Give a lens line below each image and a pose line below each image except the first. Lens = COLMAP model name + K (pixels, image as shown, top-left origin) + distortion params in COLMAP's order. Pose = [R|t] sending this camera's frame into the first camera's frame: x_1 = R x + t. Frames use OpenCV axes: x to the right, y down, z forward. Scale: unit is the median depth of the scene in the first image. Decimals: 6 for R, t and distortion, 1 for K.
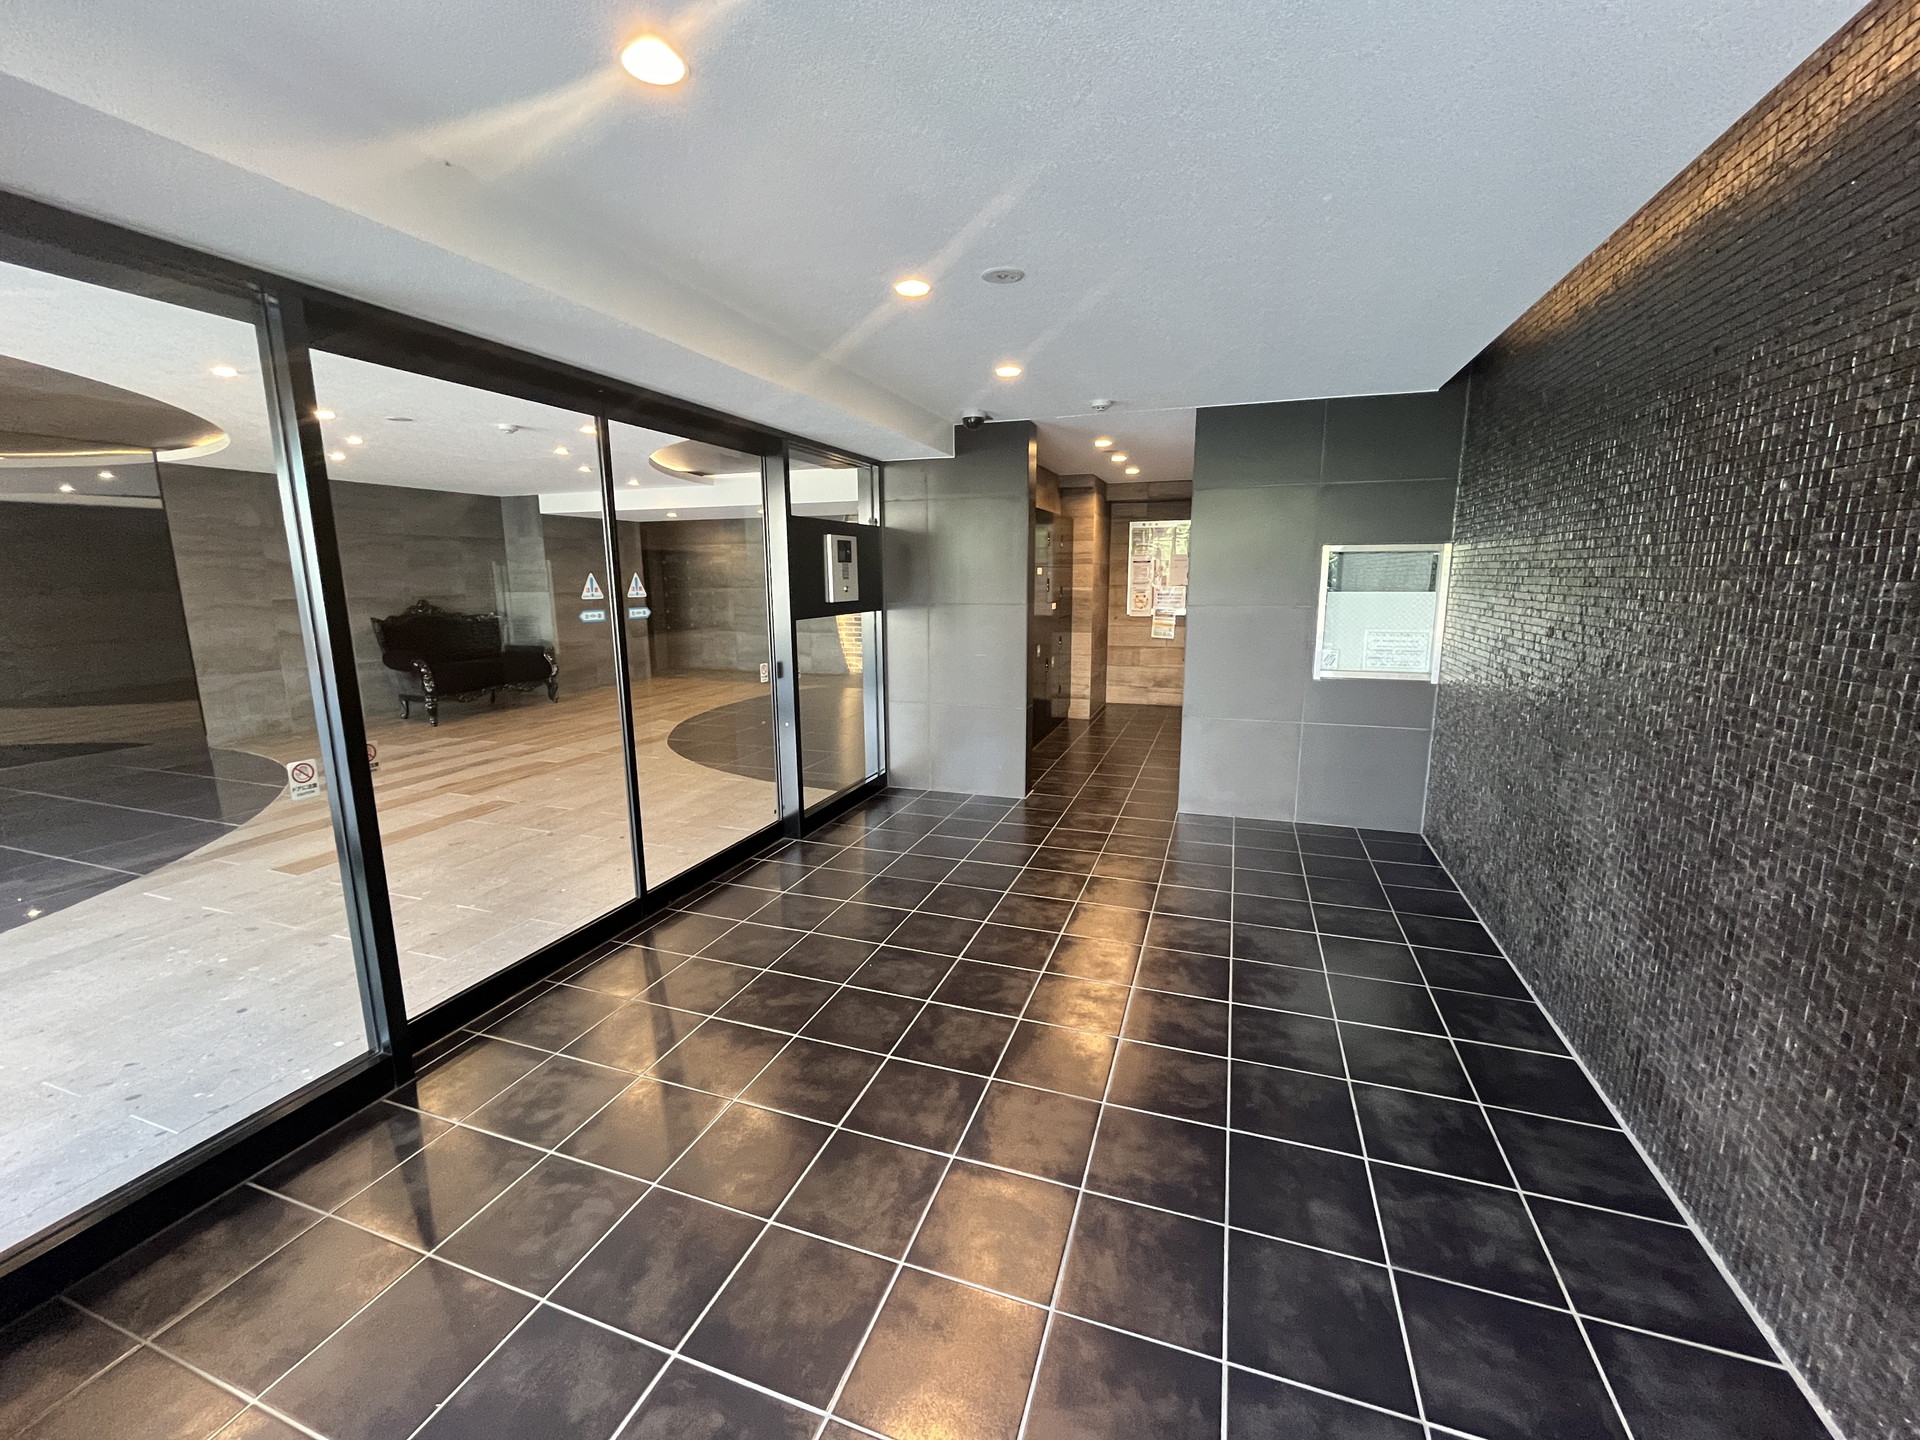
lens RADIAL K [[779.0, 0, 960.0], [0, 779.0, 715.2], [0, 0, 1]] dist [-0.002615, 0.000642]
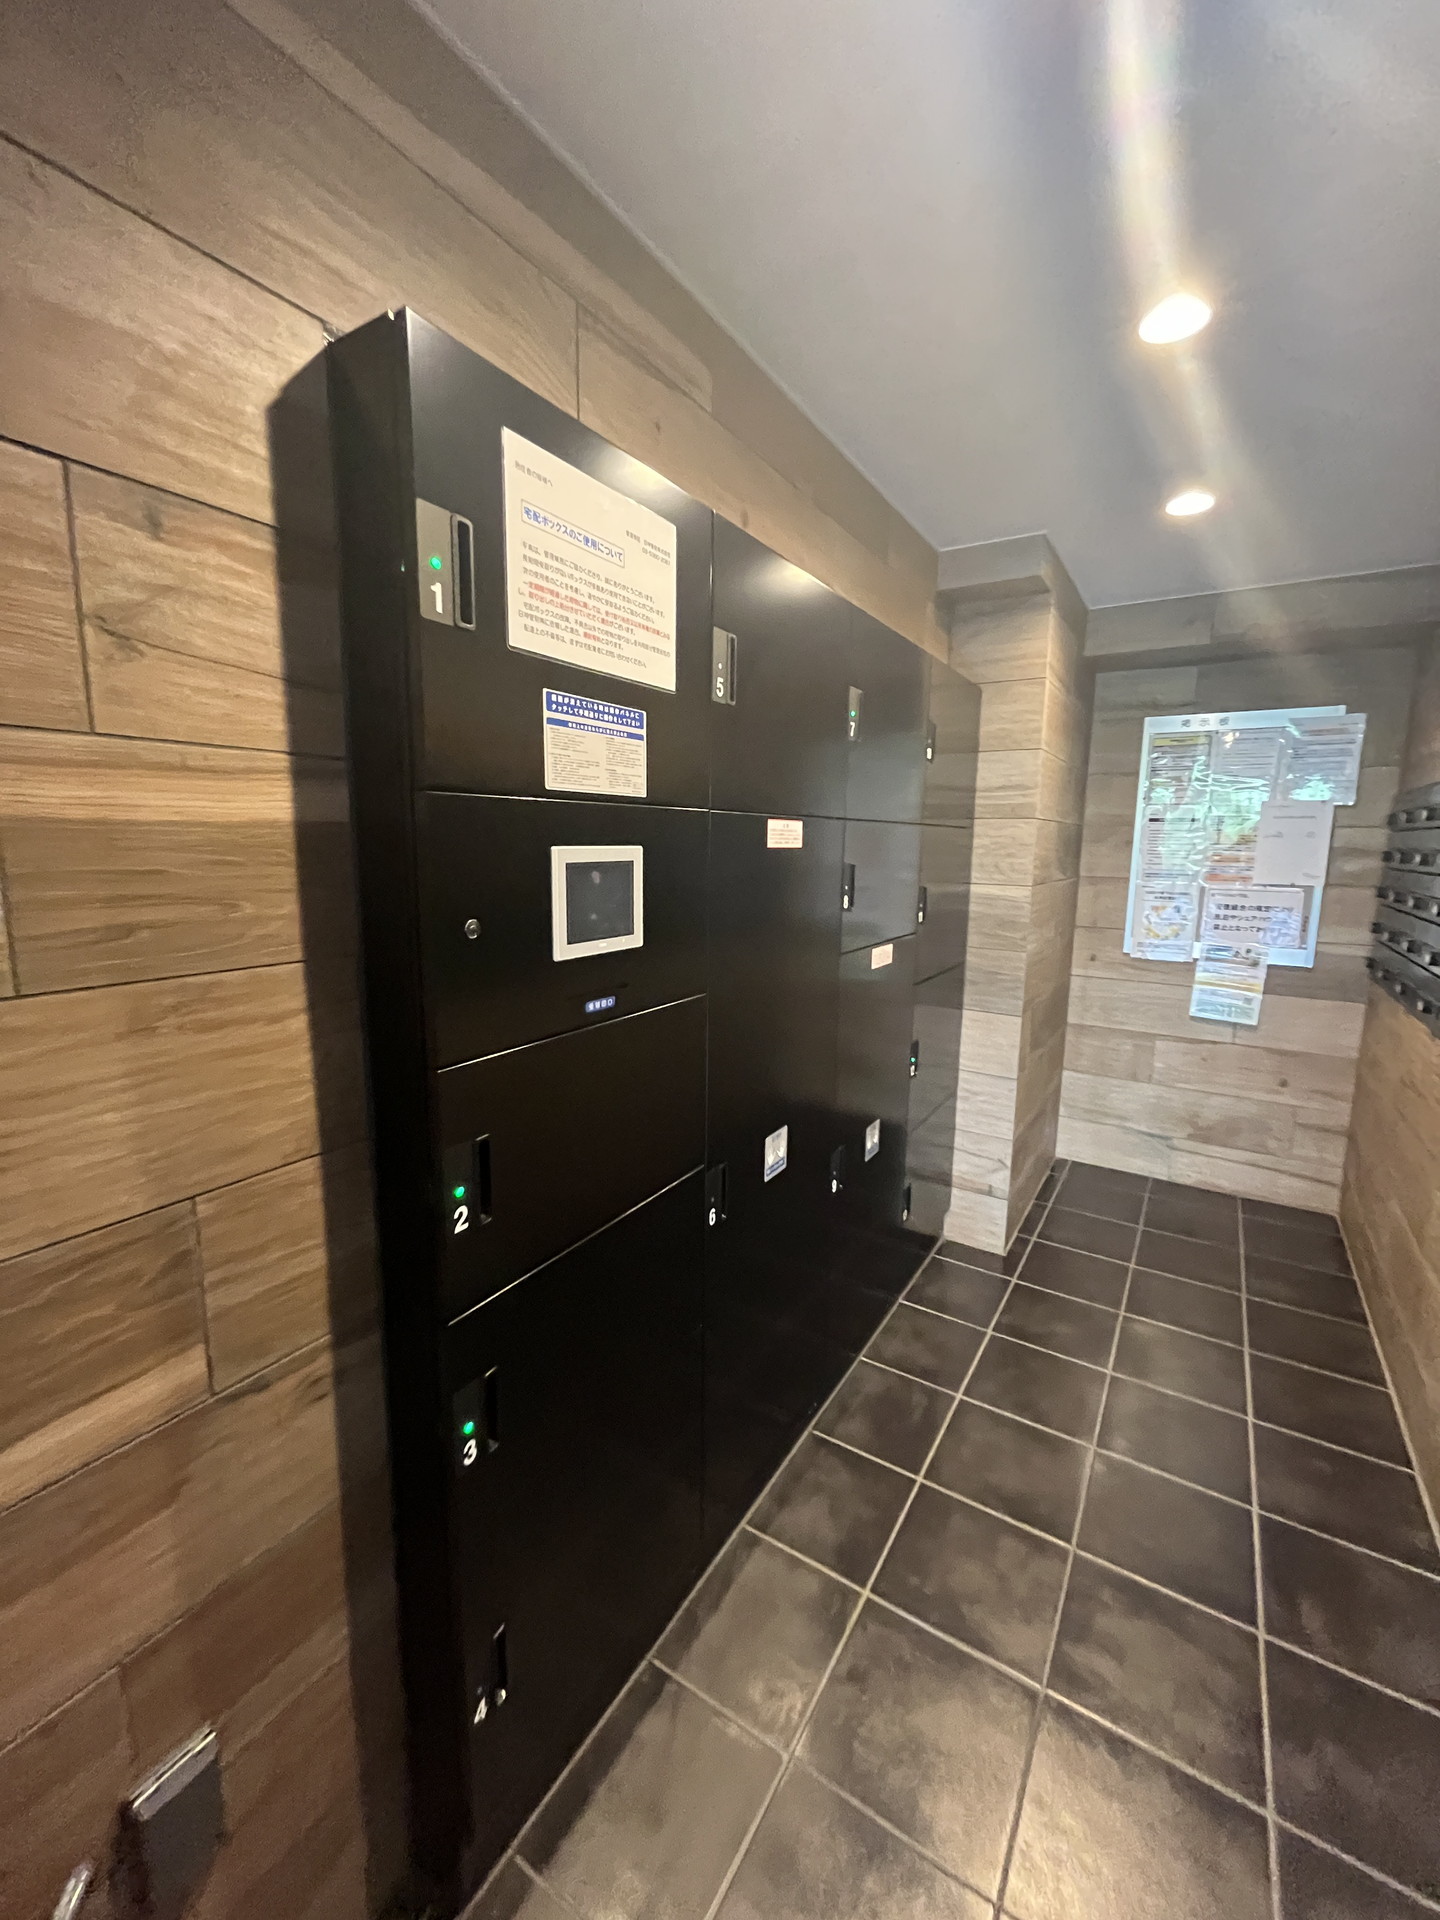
lens RADIAL K [[779.0, 0, 716.6], [0, 779.0, 956.7], [0, 0, 1]] dist [-0.002615, 0.000642]
pose [[0.972705, 0.055234, -0.225377, 0.110461], [-0.061974, 0.997814, -0.022938, -0.113259], [0.223618, 0.036280, 0.974002, 0.613192]]
